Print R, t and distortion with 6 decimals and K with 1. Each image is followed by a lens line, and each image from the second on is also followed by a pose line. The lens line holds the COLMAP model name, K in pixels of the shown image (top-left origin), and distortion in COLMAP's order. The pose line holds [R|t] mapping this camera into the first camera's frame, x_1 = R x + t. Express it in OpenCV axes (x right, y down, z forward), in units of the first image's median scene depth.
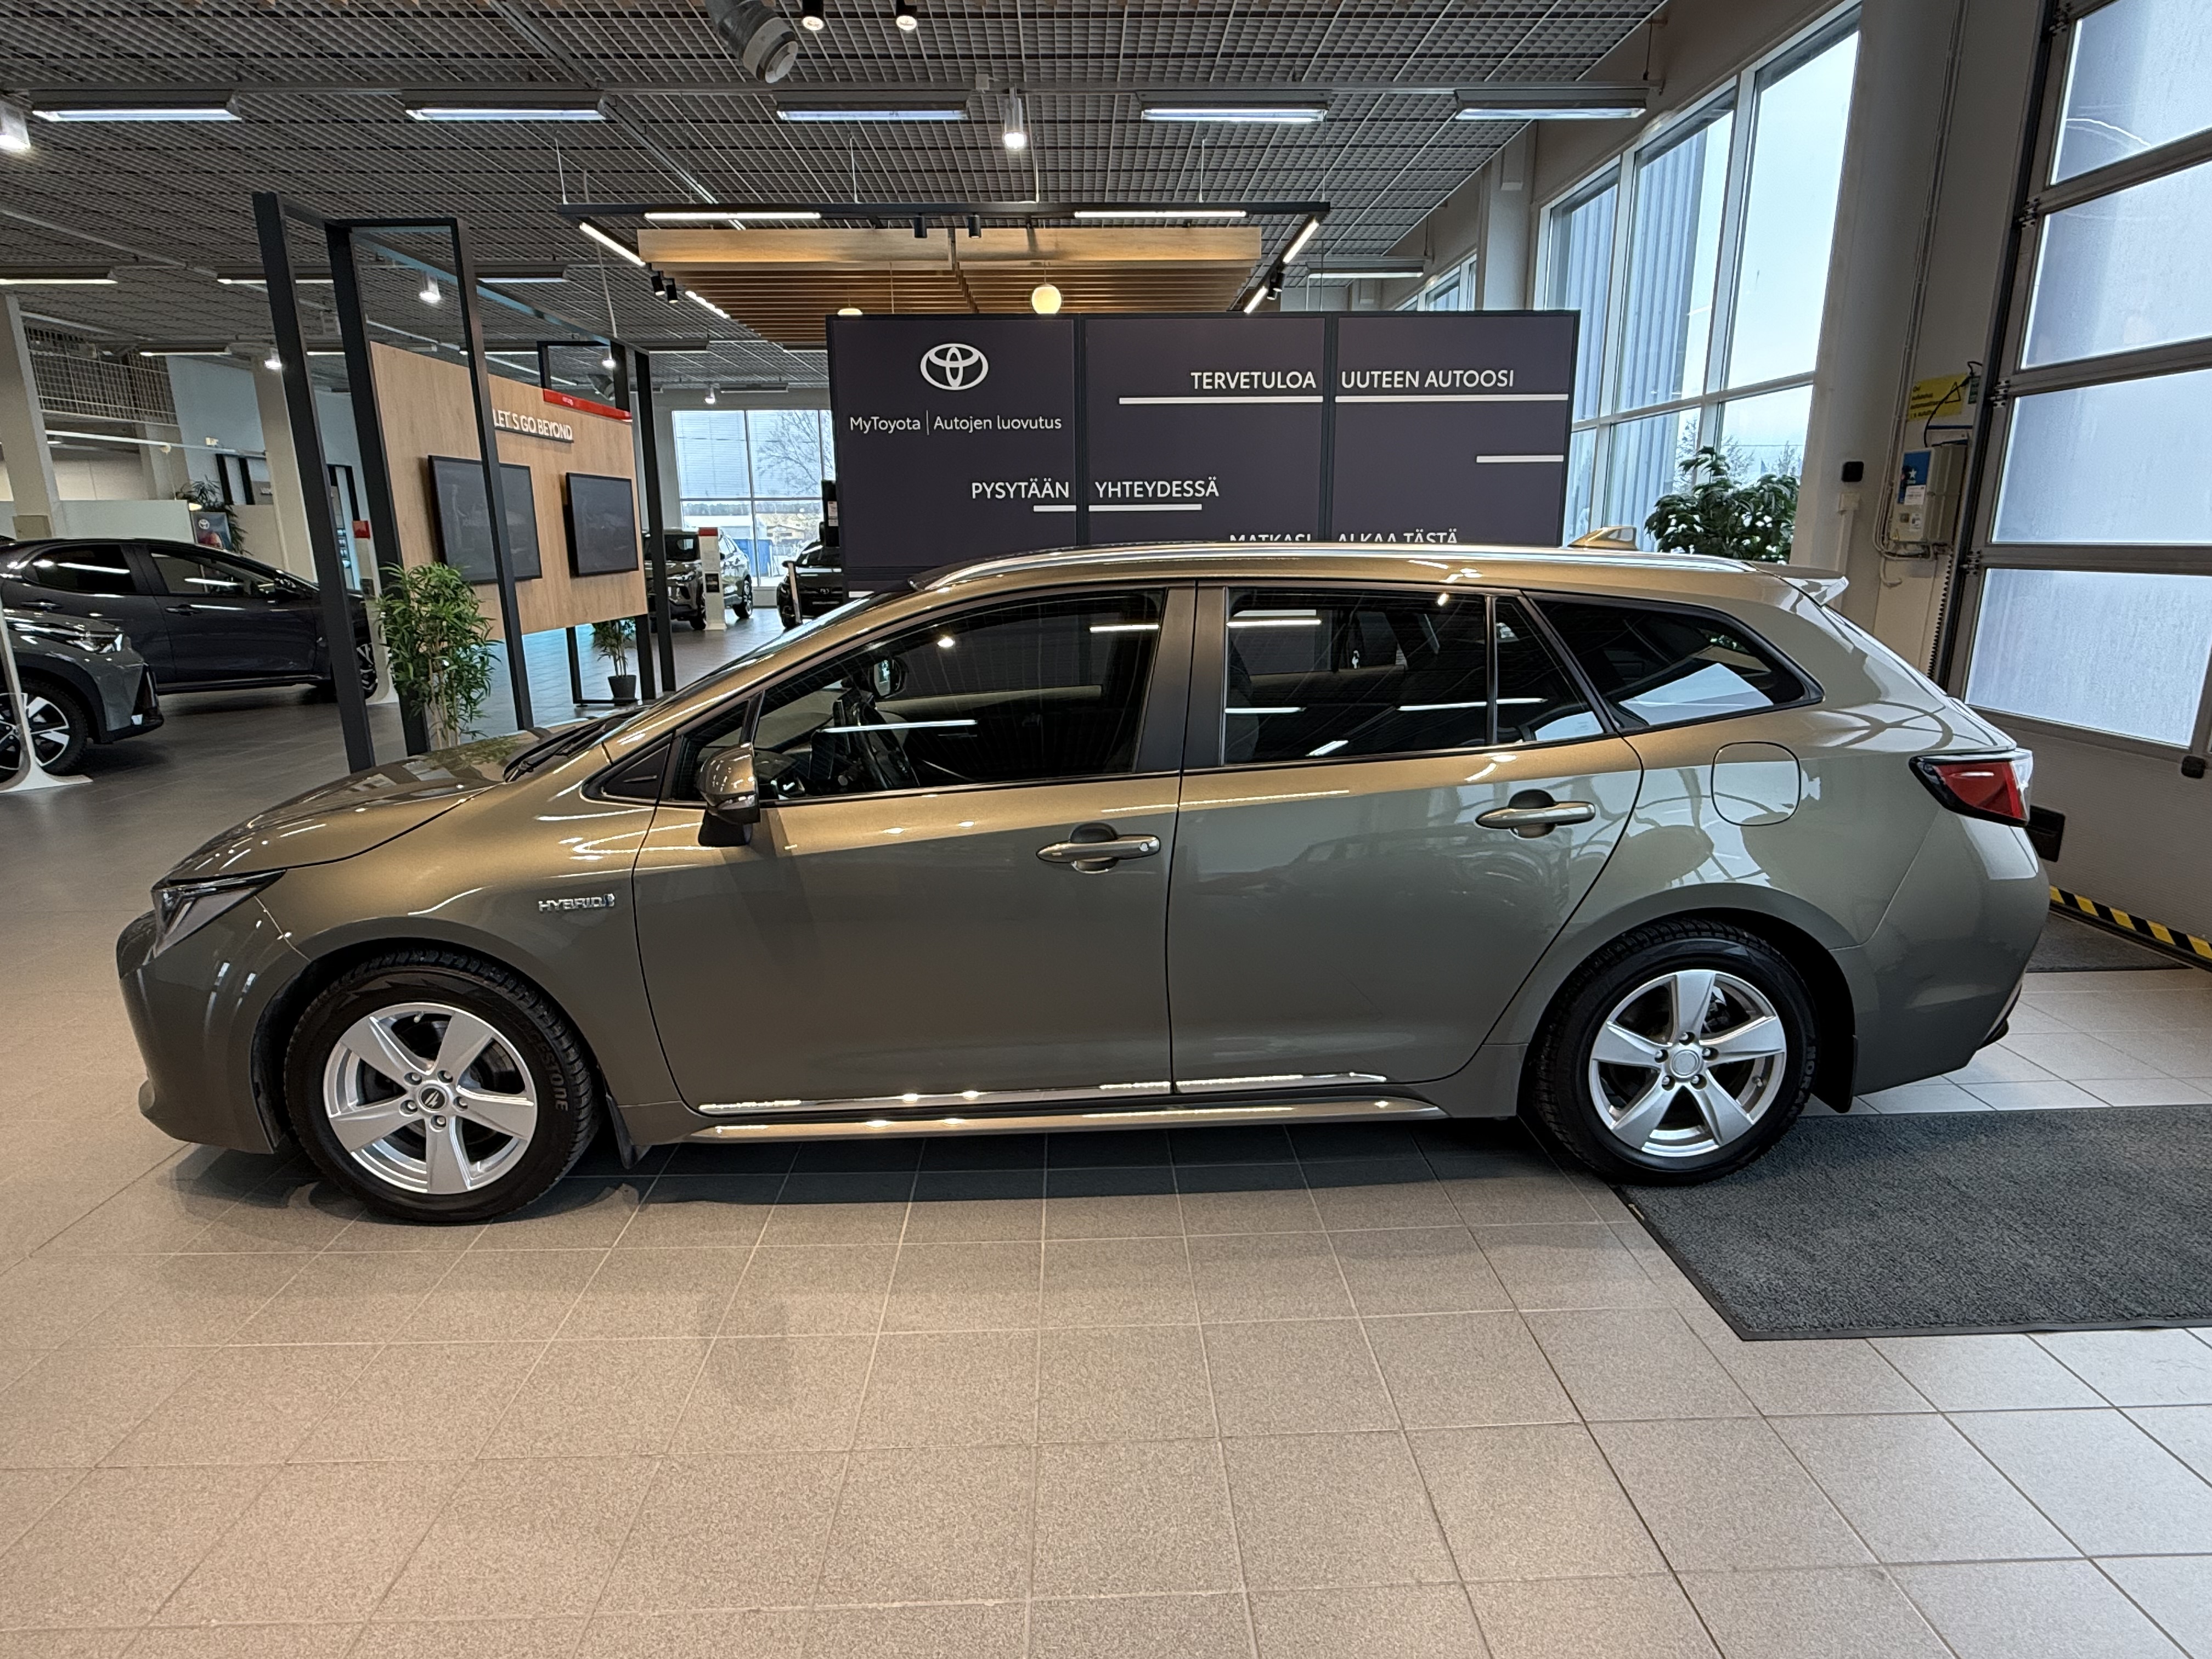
lens RADIAL K [[1204.0, 0, 1084.2], [0, 1204.0, 828.5], [0, 0, 1]] dist [-0.019161, 0.000124]
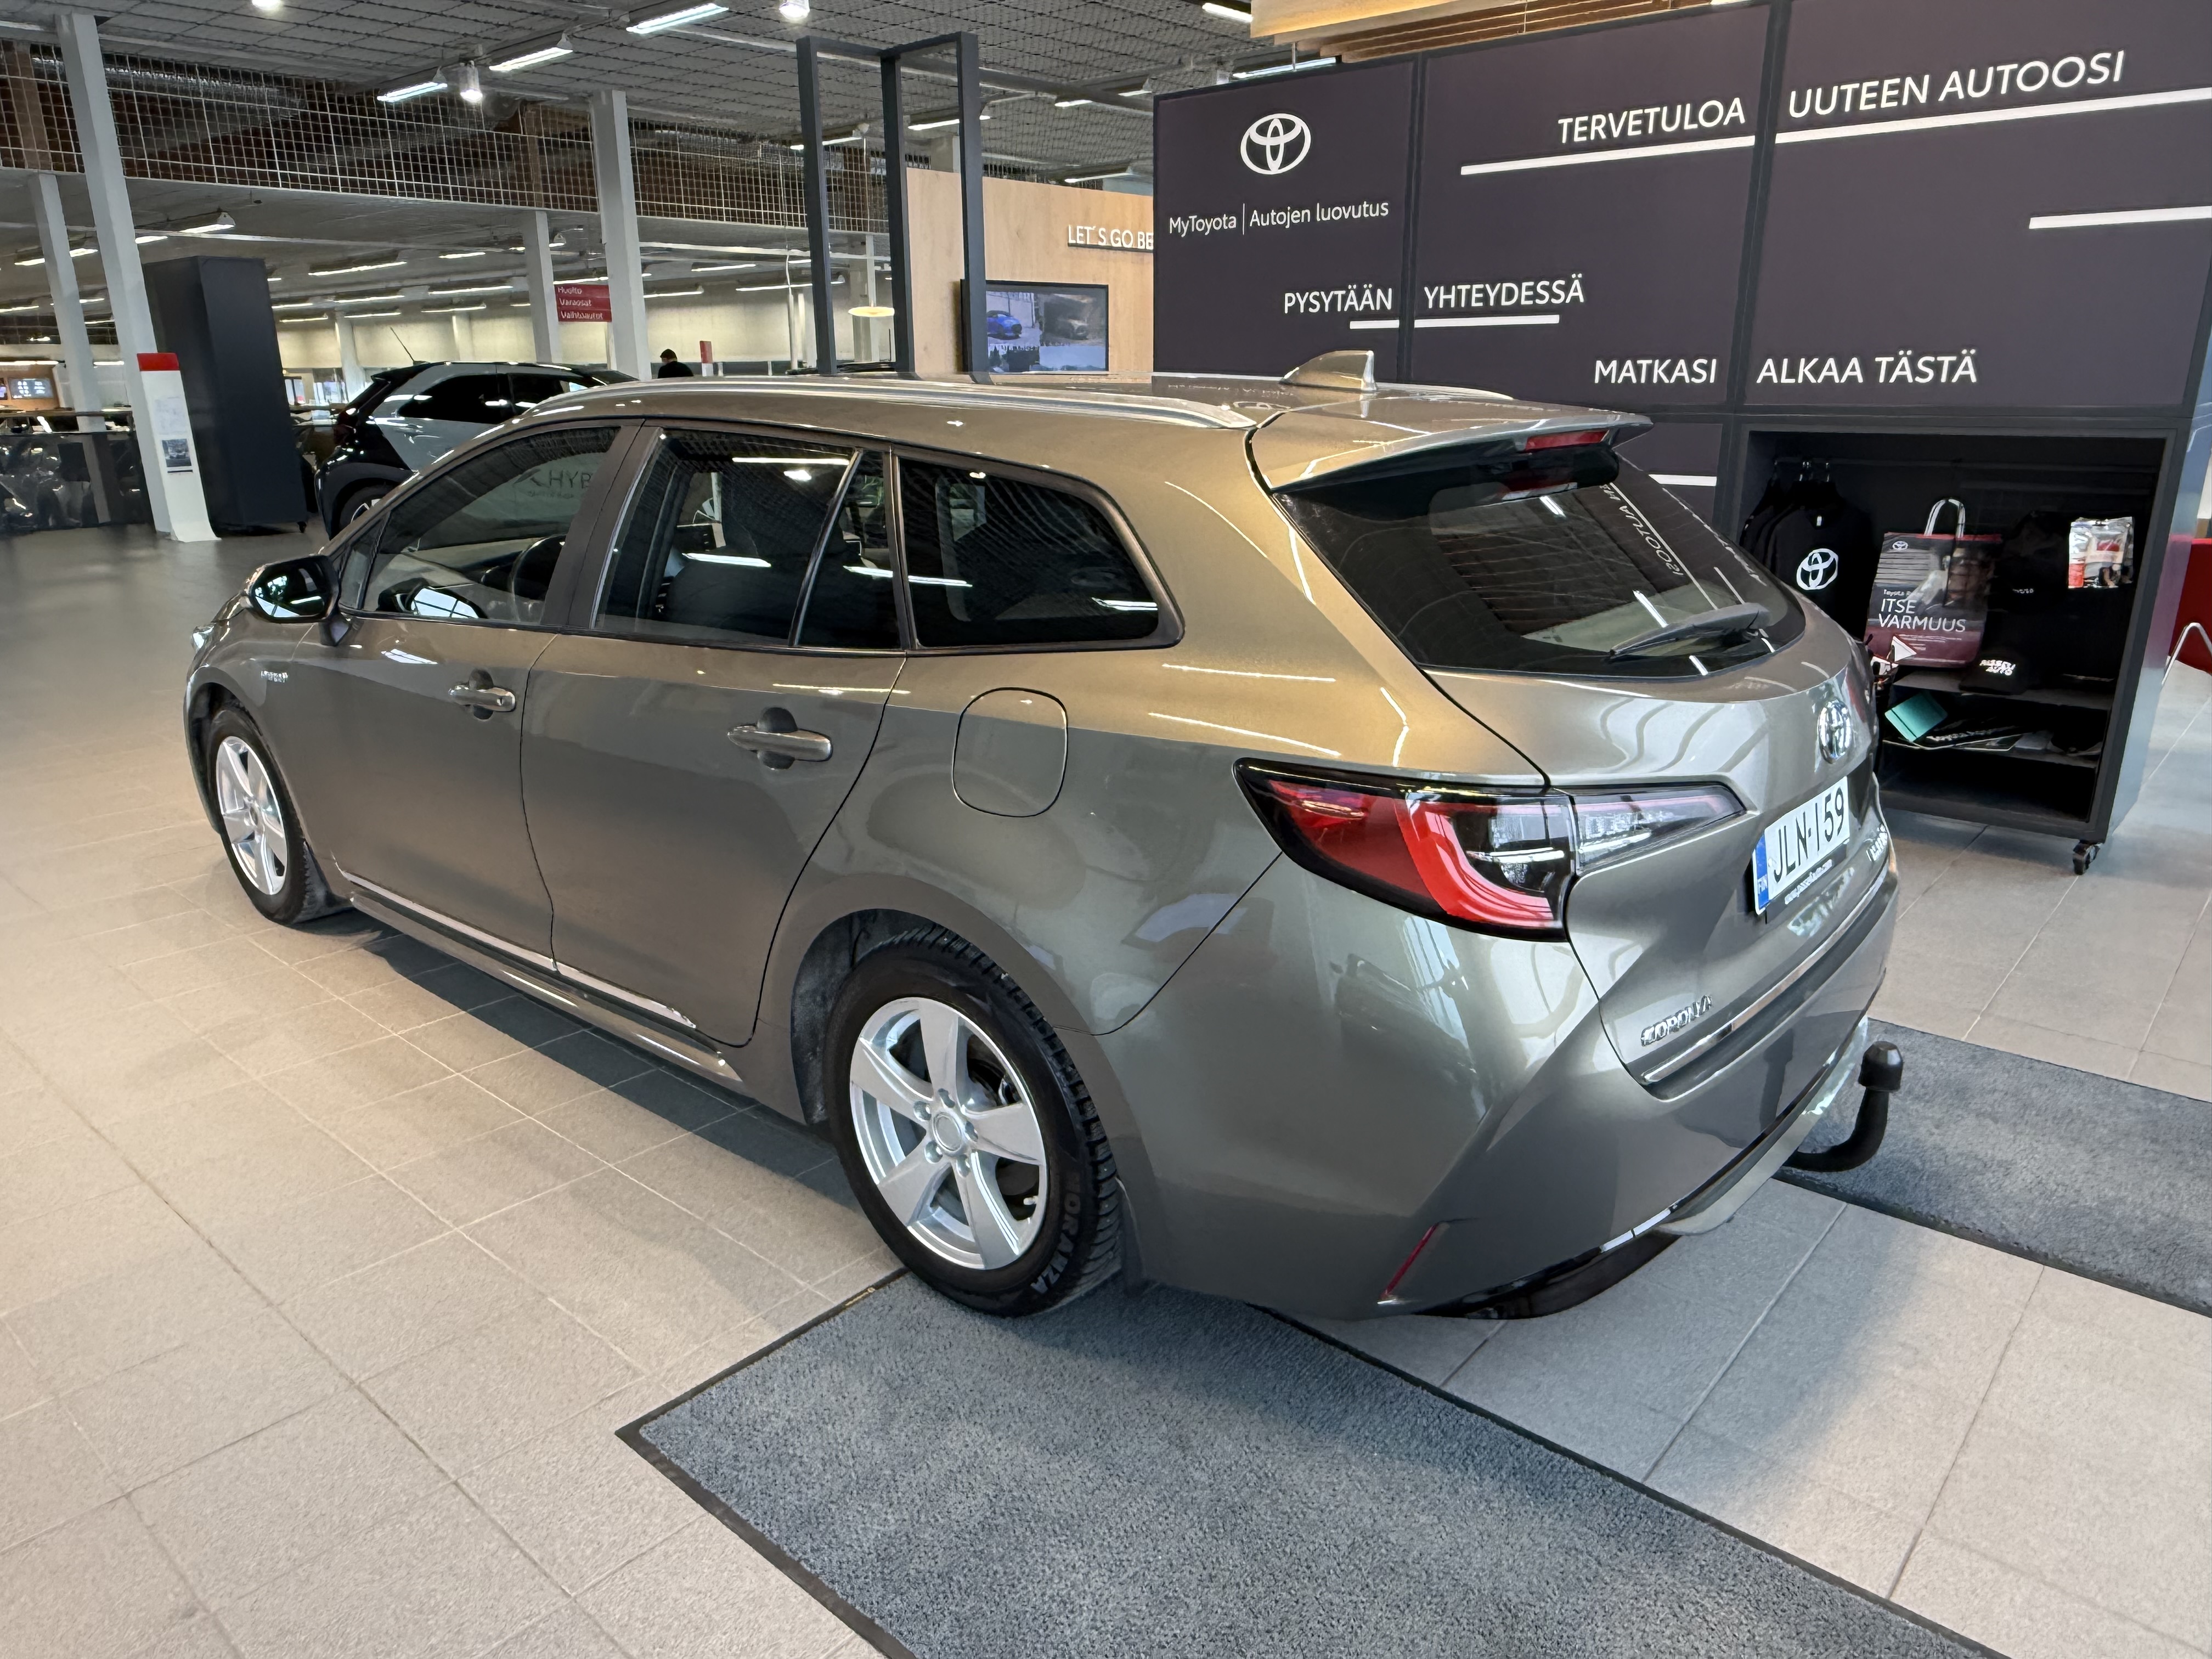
lens RADIAL K [[1413.4, 0, 1111.5], [0, 1413.4, 835.6], [0, 0, 1]] dist [0.002047, -0.006002]
pose [[0.750532, 0.208396, -0.627115, 0.493278], [-0.154852, 0.978014, 0.139676, -0.047885], [0.642435, -0.007721, 0.766301, 0.201224]]
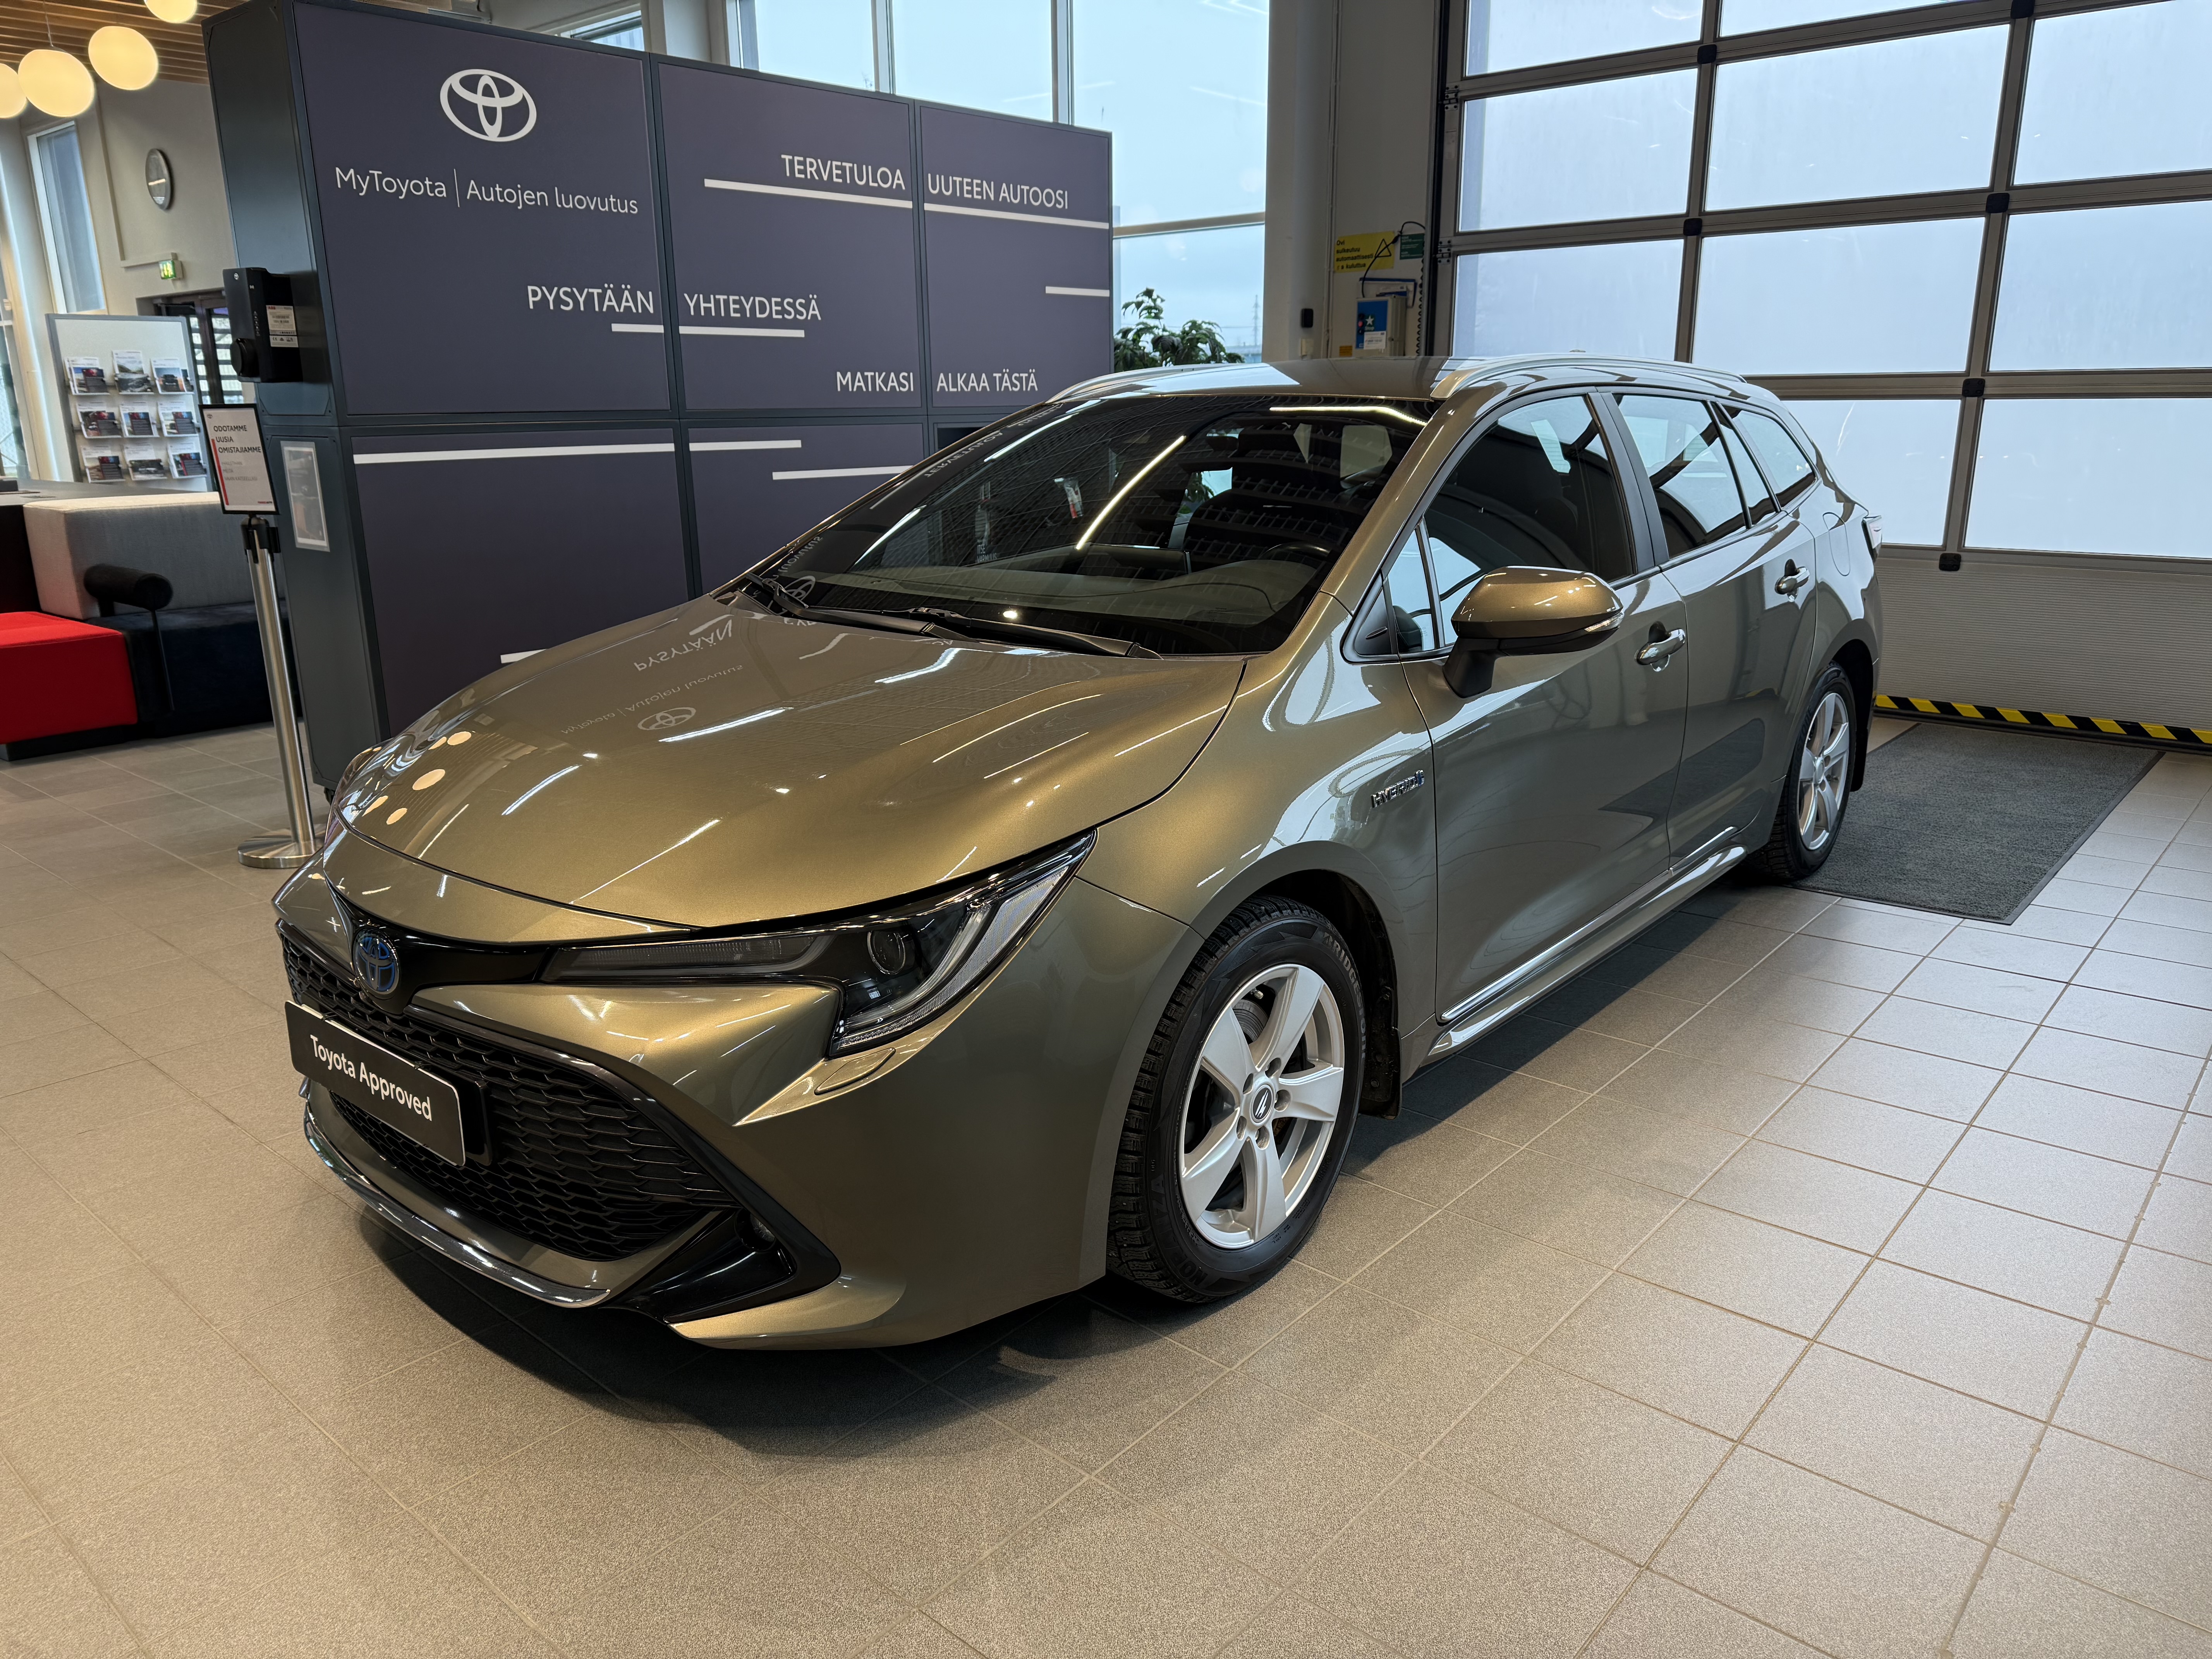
lens RADIAL K [[1573.9, 0, 1125.2], [0, 1573.9, 831.6], [0, 0, 1]] dist [-0.024117, -0.005366]
pose [[0.666841, -0.193831, 0.719551, -0.561039], [0.179891, 0.978894, 0.096979, -0.016058], [-0.723162, 0.064772, 0.687635, 0.186786]]
